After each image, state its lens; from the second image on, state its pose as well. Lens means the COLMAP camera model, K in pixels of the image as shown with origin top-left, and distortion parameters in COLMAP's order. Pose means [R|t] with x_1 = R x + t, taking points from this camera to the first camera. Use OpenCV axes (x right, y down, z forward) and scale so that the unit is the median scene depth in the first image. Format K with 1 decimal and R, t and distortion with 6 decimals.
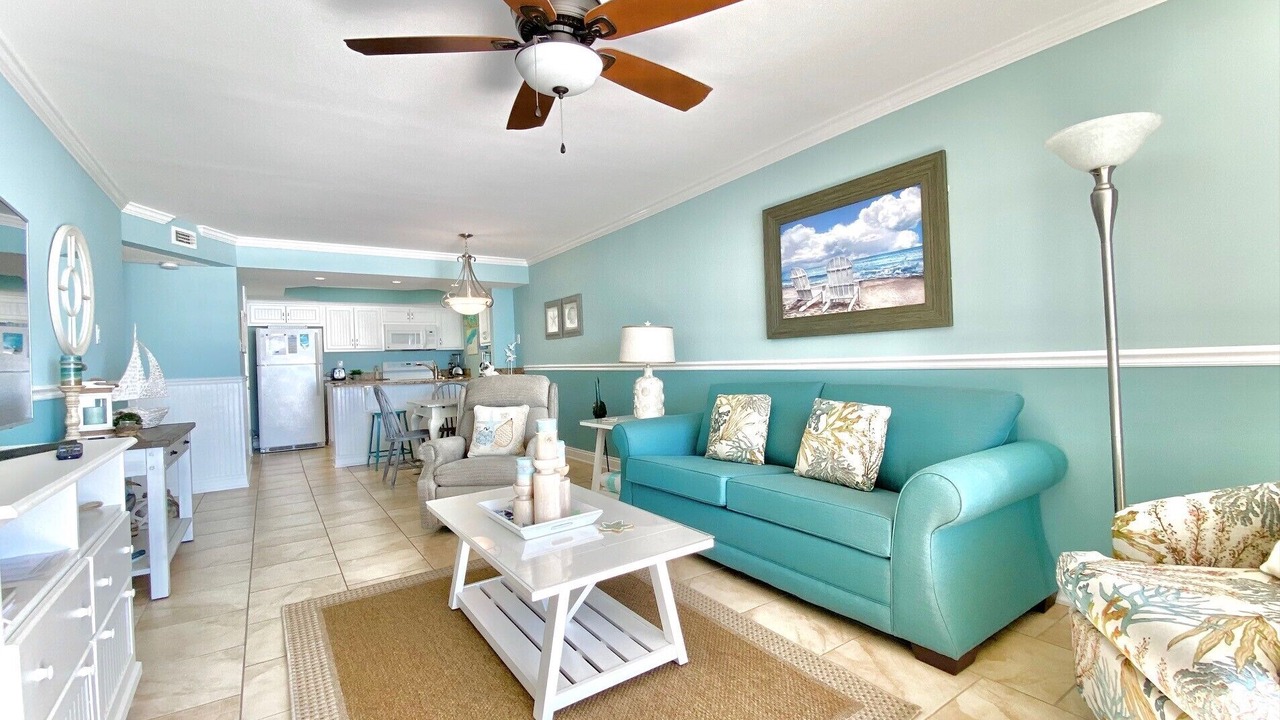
lens RADIAL K [[540.2, 0, 634.8], [0, 540.2, 356.1], [0, 0, 1]] dist [-0.002449, -0.000349]
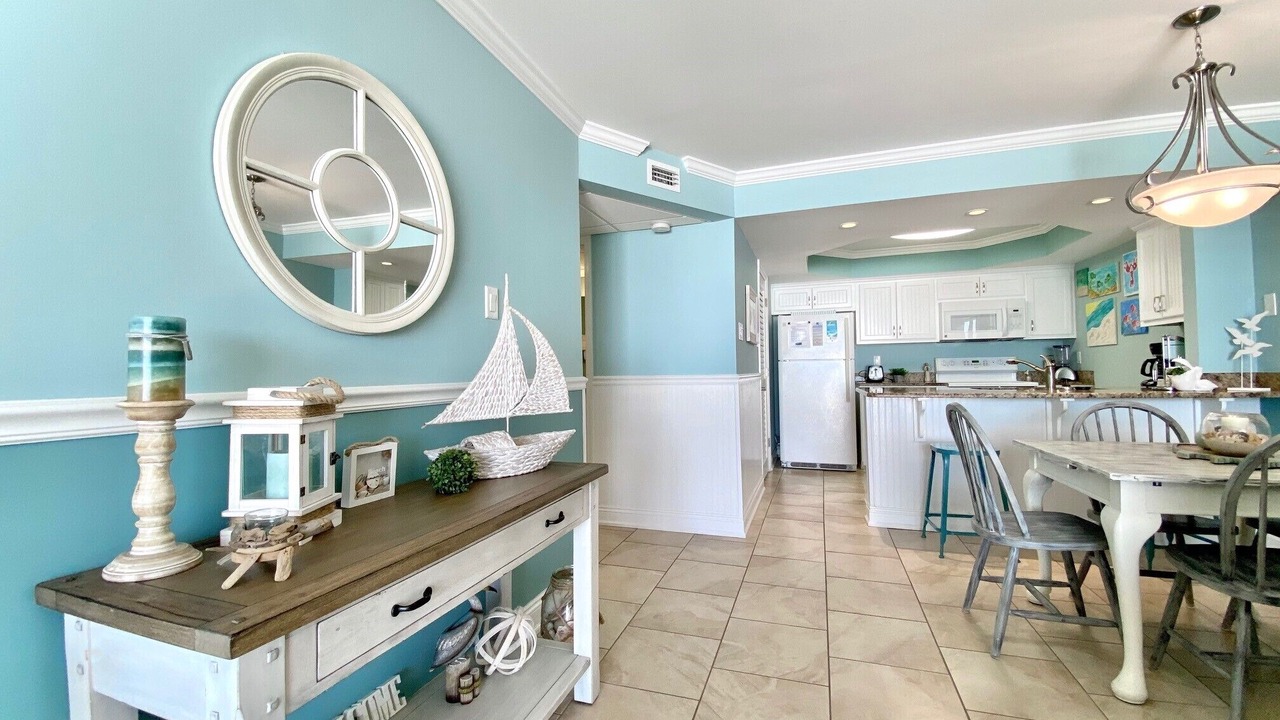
lens RADIAL K [[518.0, 0, 640.0], [0, 518.0, 360.0], [0, 0, 1]] dist [0.000175, -0.000292]
pose [[0.600728, 0.009377, -0.799399, -0.191034], [-0.001146, 0.999940, 0.010868, 0.007774], [0.799453, -0.005612, 0.600703, 0.346963]]
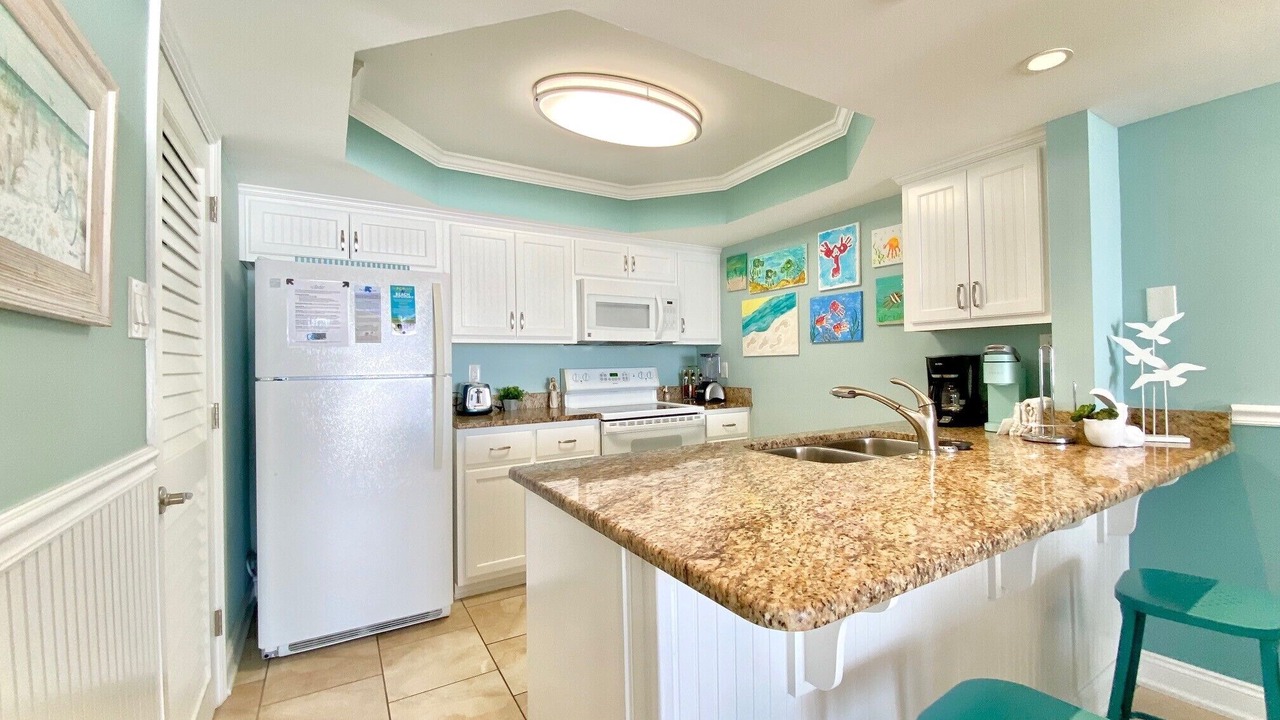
lens RADIAL K [[518.0, 0, 640.0], [0, 518.0, 360.0], [0, 0, 1]] dist [0.000175, -0.000292]
pose [[0.998660, 0.019869, -0.047780, -0.455227], [-0.019780, 0.999802, 0.002351, 0.001449], [0.047818, -0.001402, 0.998855, 0.695571]]
